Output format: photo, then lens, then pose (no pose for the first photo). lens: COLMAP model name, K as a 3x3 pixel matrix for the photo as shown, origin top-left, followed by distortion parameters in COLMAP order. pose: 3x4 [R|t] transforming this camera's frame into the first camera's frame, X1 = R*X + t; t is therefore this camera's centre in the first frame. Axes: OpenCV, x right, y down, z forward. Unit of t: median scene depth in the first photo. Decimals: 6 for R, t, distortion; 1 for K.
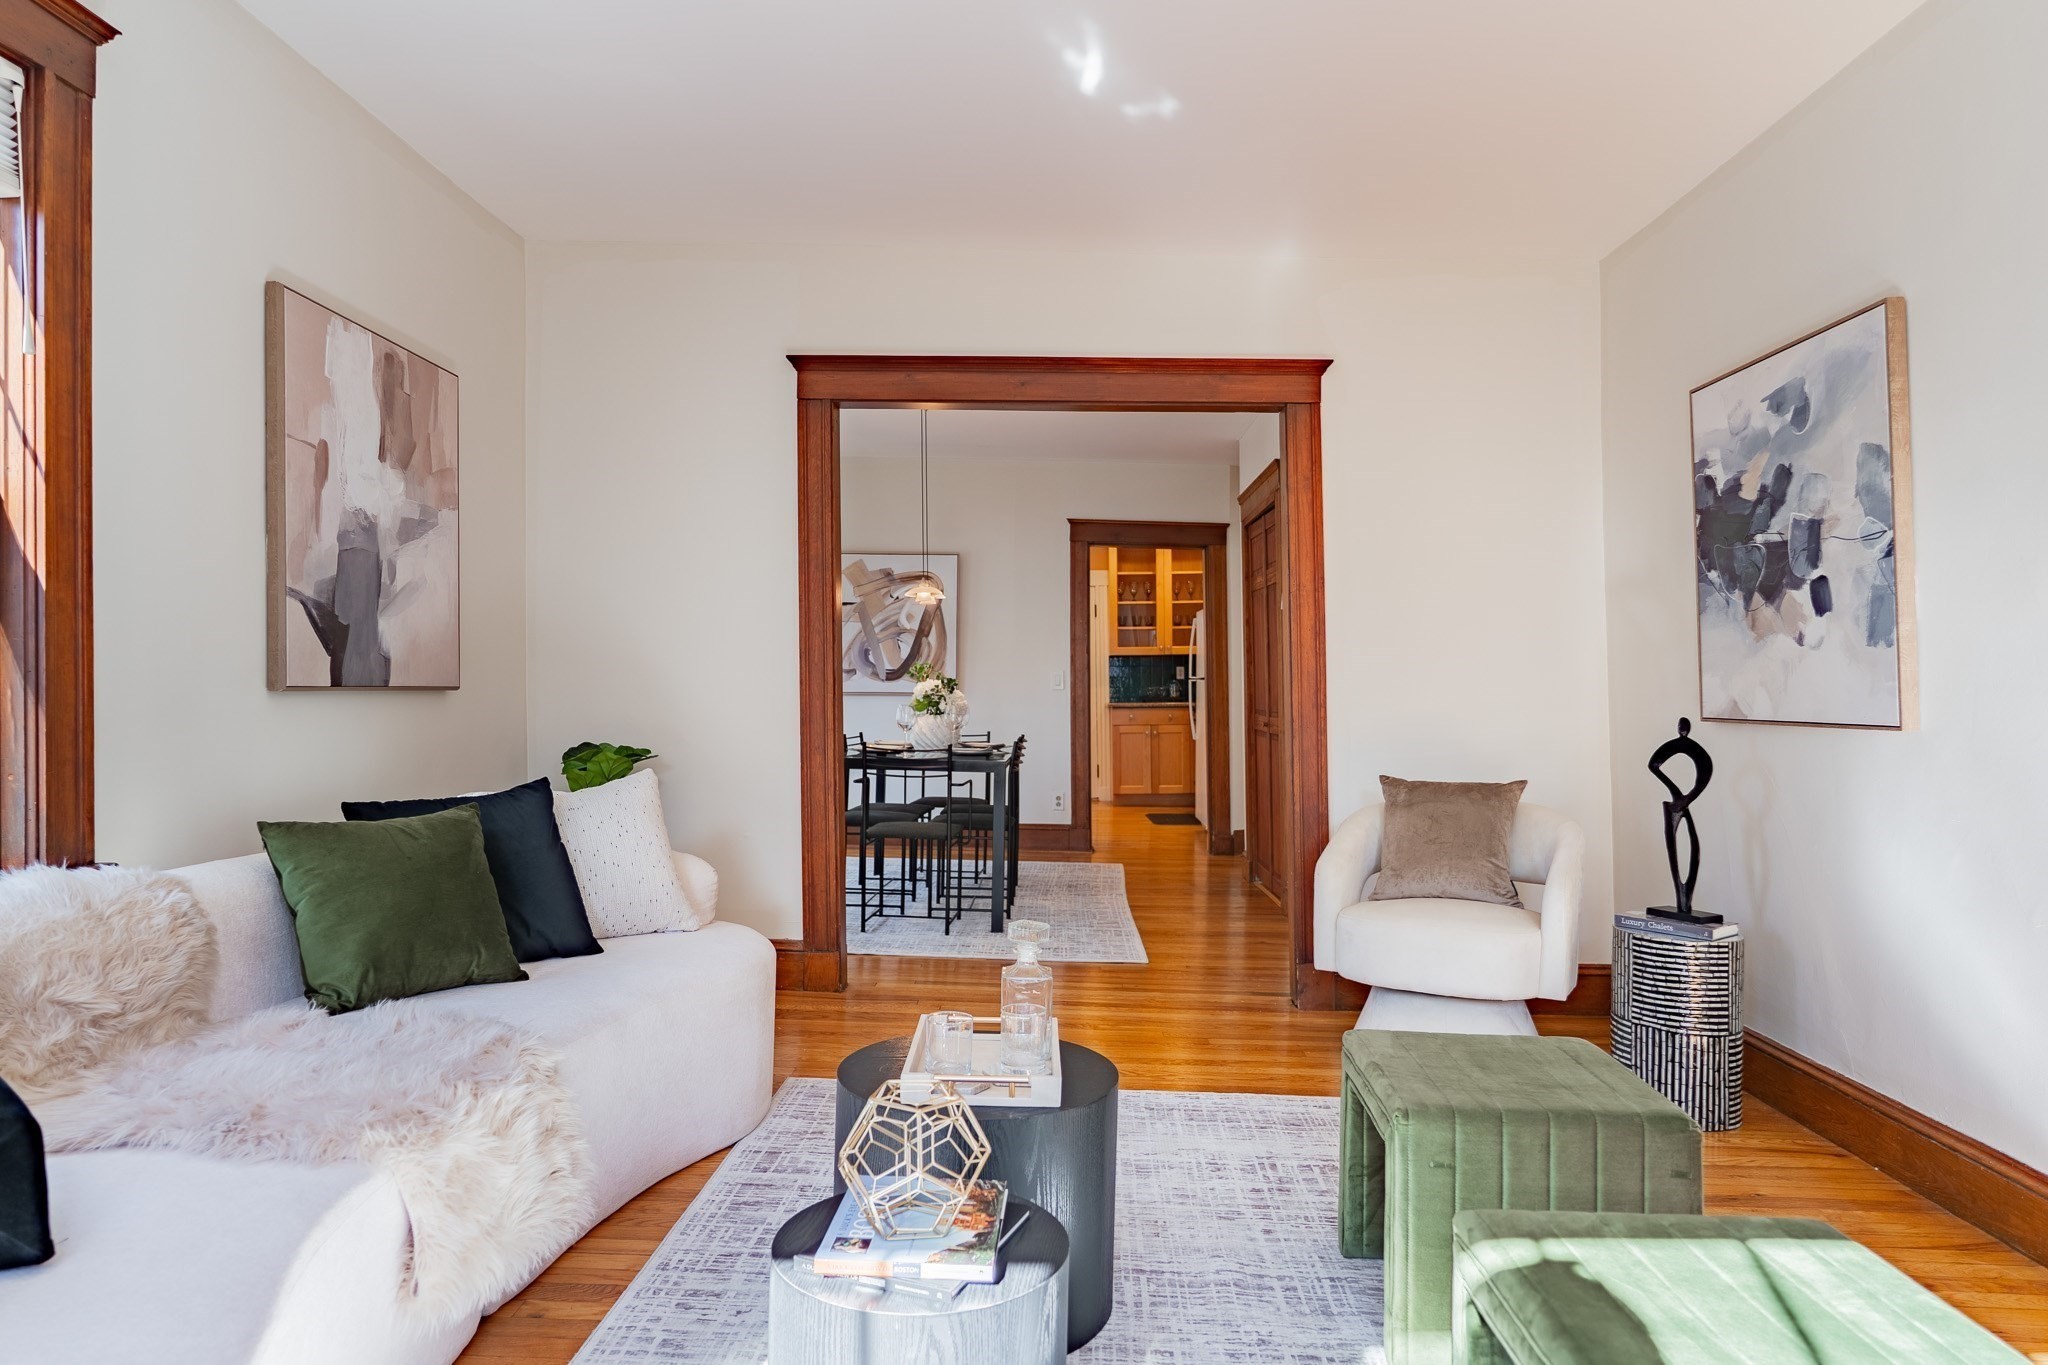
lens RADIAL K [[1221.1, 0, 1024.0], [0, 1221.1, 670.4], [0, 0, 1]] dist [-0.002639, 0.005344]
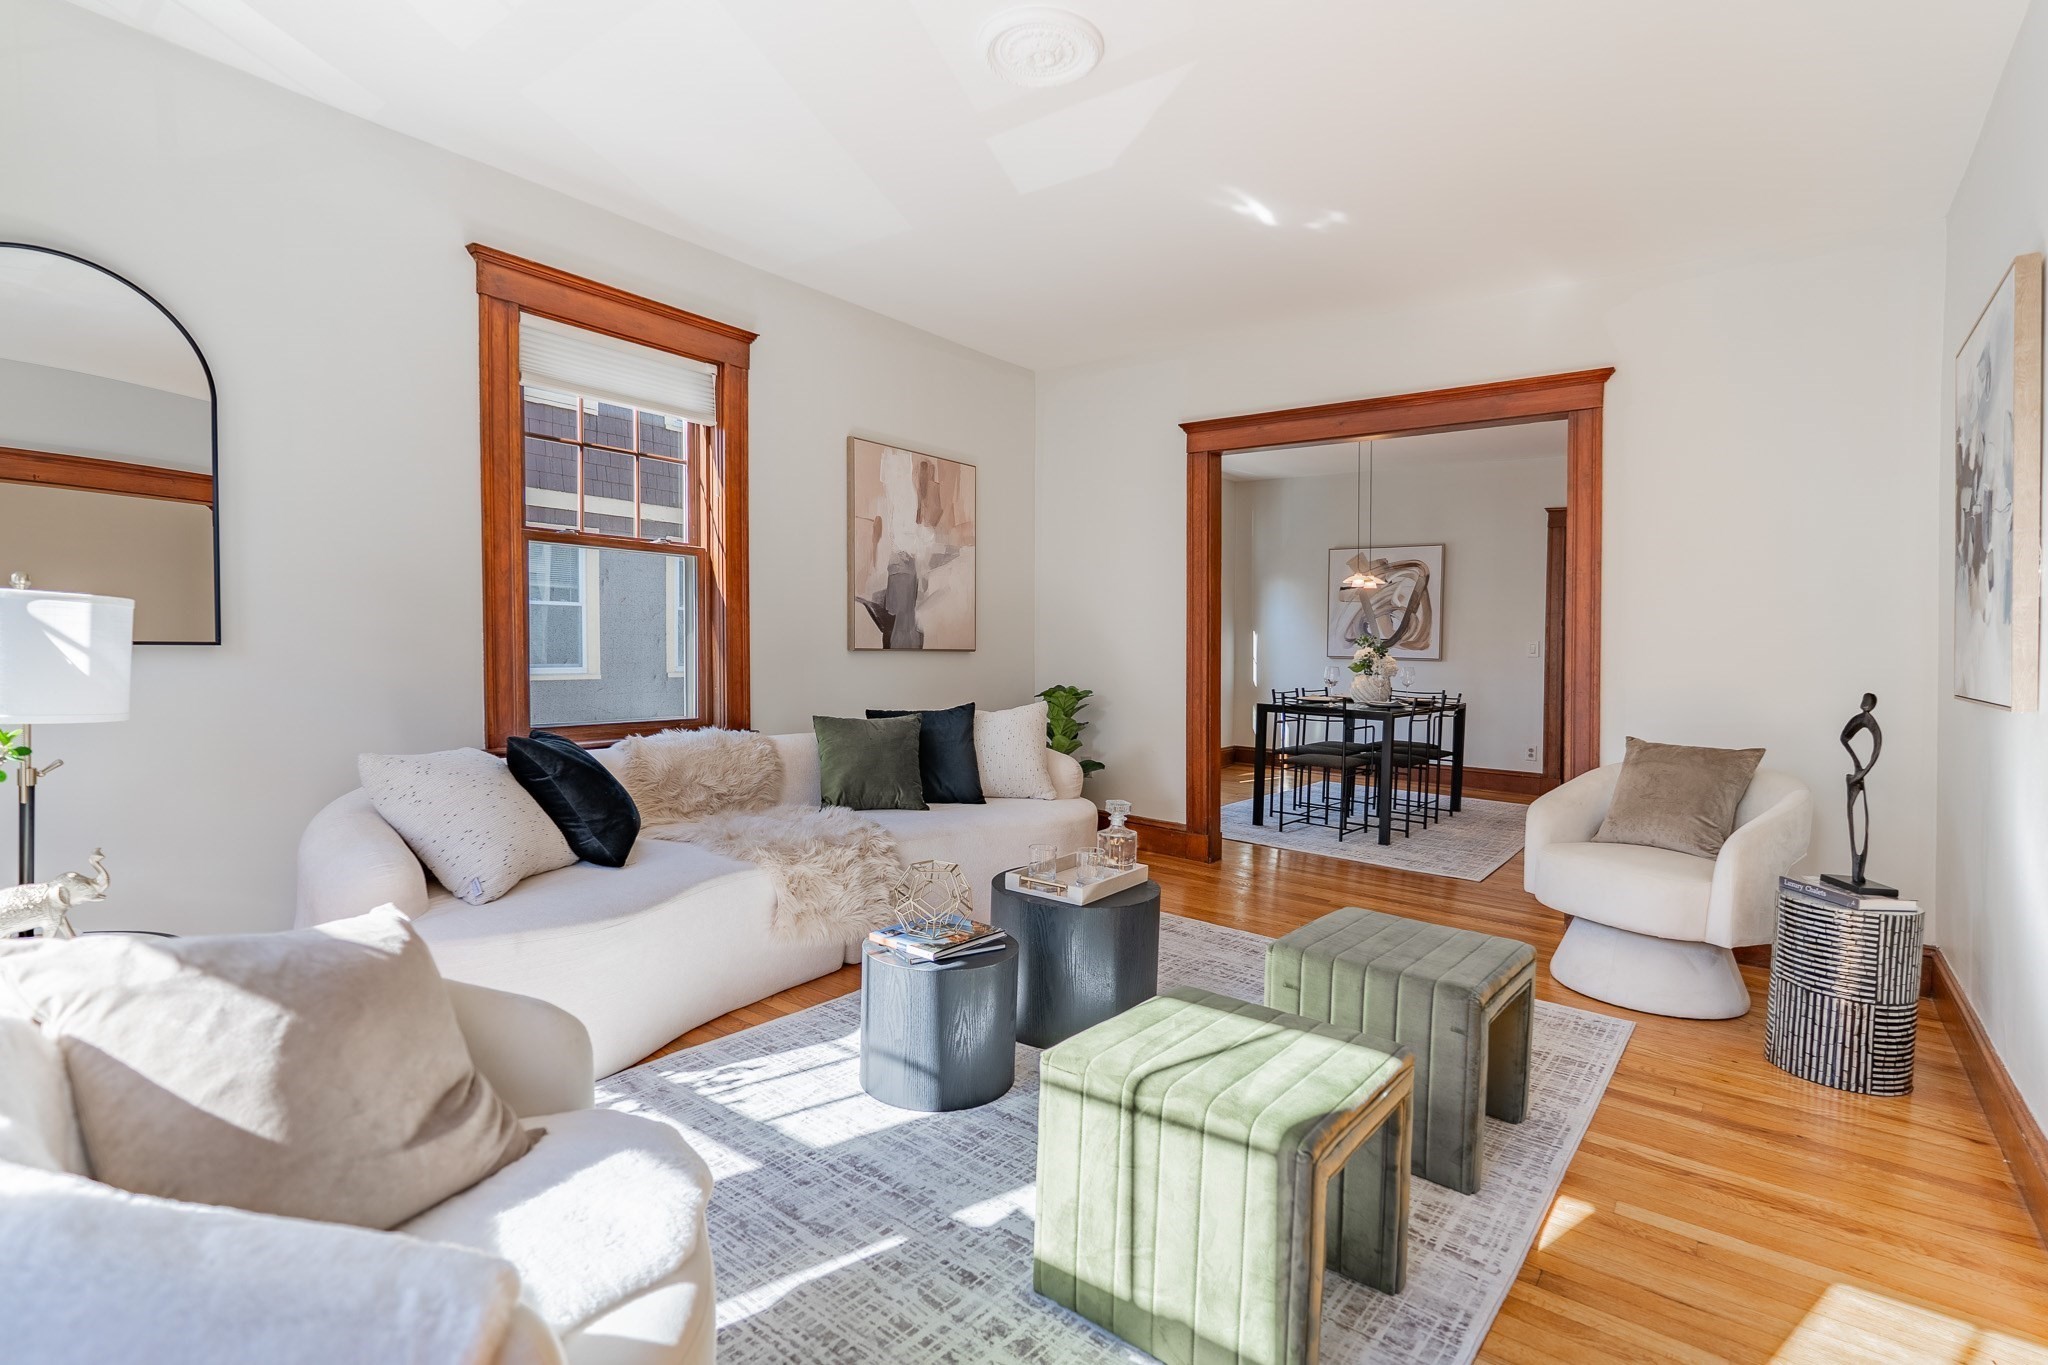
lens RADIAL K [[959.8, 0, 1024.0], [0, 959.8, 682.5], [0, 0, 1]] dist [-0.001053, 0.000277]
pose [[0.807311, 0.030919, -0.589316, 0.407667], [-0.003216, 0.998842, 0.048001, -0.005507], [0.590117, -0.036857, 0.806476, -0.051116]]
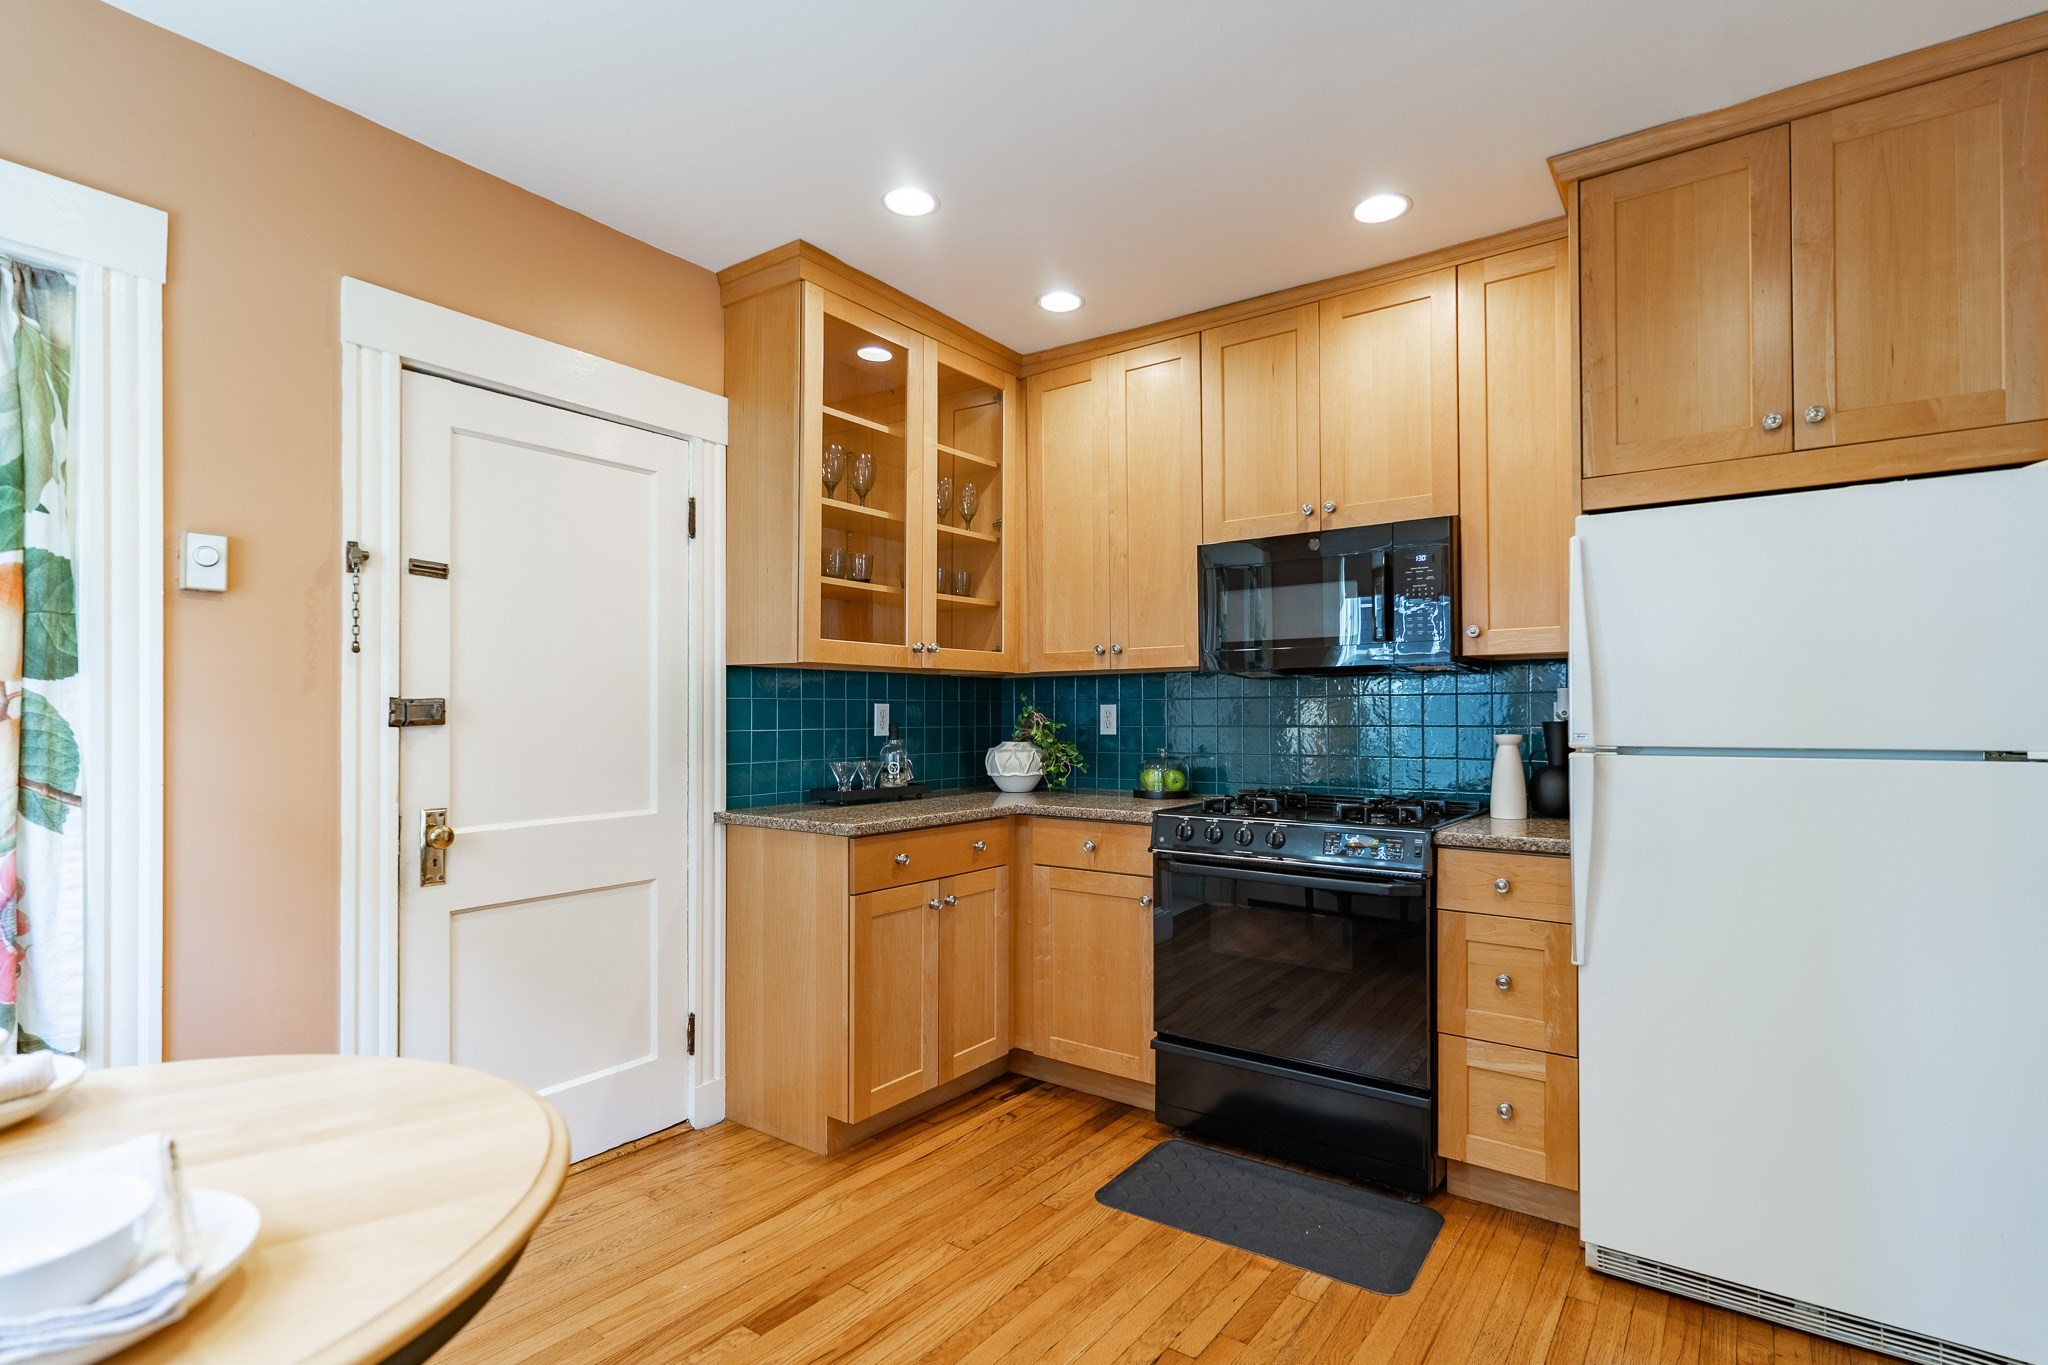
lens RADIAL K [[983.2, 0, 1019.2], [0, 983.2, 702.3], [0, 0, 1]] dist [-0.000538, -0.000086]
pose [[0.578916, 0.022511, 0.815076, -0.325009], [-0.018462, 0.999724, -0.014497, 0.000219], [-0.815178, -0.006655, 0.579172, 2.637935]]
